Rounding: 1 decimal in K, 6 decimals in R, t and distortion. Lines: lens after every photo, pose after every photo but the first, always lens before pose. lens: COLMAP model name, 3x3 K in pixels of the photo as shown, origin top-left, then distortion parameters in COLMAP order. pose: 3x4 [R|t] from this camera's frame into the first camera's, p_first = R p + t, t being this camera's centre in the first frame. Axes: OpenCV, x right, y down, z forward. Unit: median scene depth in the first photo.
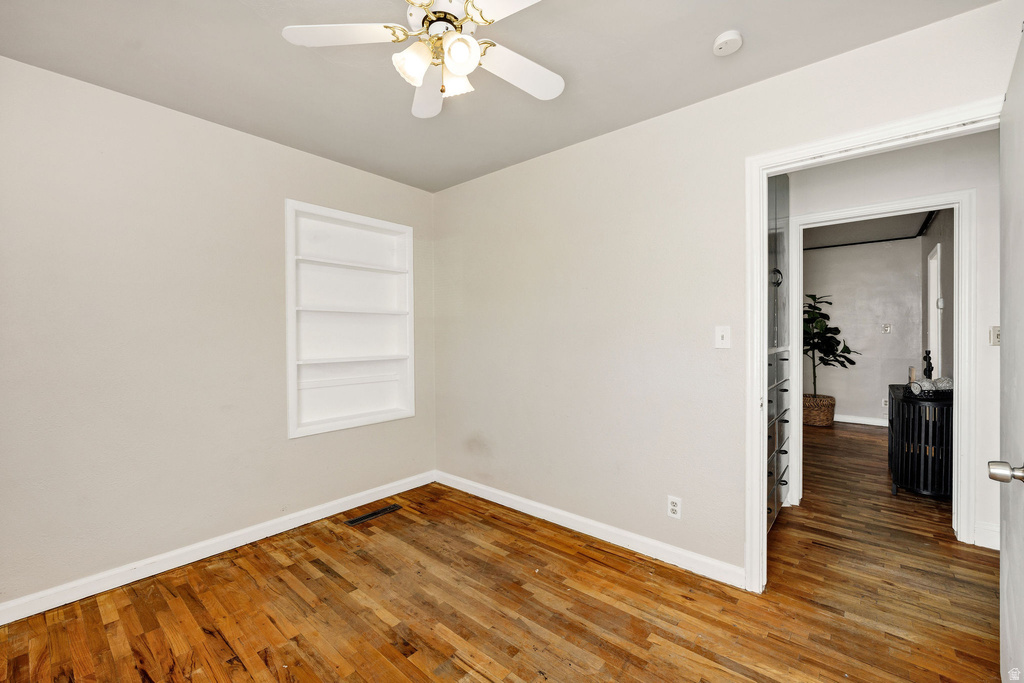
lens RADIAL K [[412.4, 0, 511.6], [0, 412.4, 339.5], [0, 0, 1]] dist [-0.004557, 0.000371]
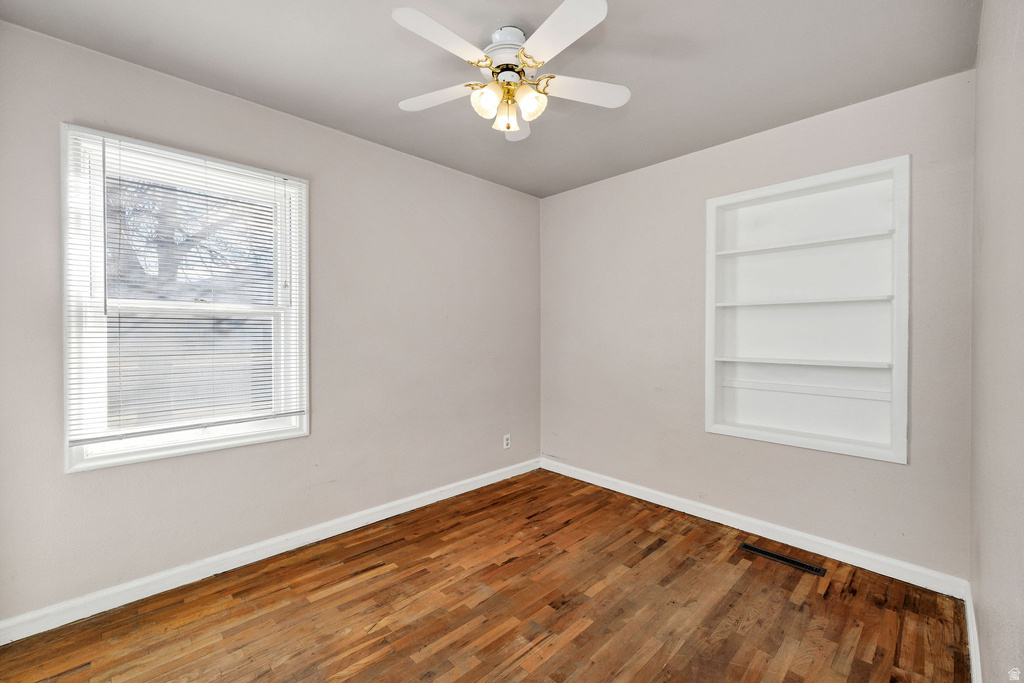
lens RADIAL K [[412.4, 0, 482.9], [0, 412.4, 332.8], [0, 0, 1]] dist [-0.004557, 0.000371]
pose [[-0.112295, 0.002601, -0.993672, 0.618118], [-0.015641, 0.999868, 0.004385, -0.002133], [0.993552, 0.016034, -0.112239, 0.622233]]
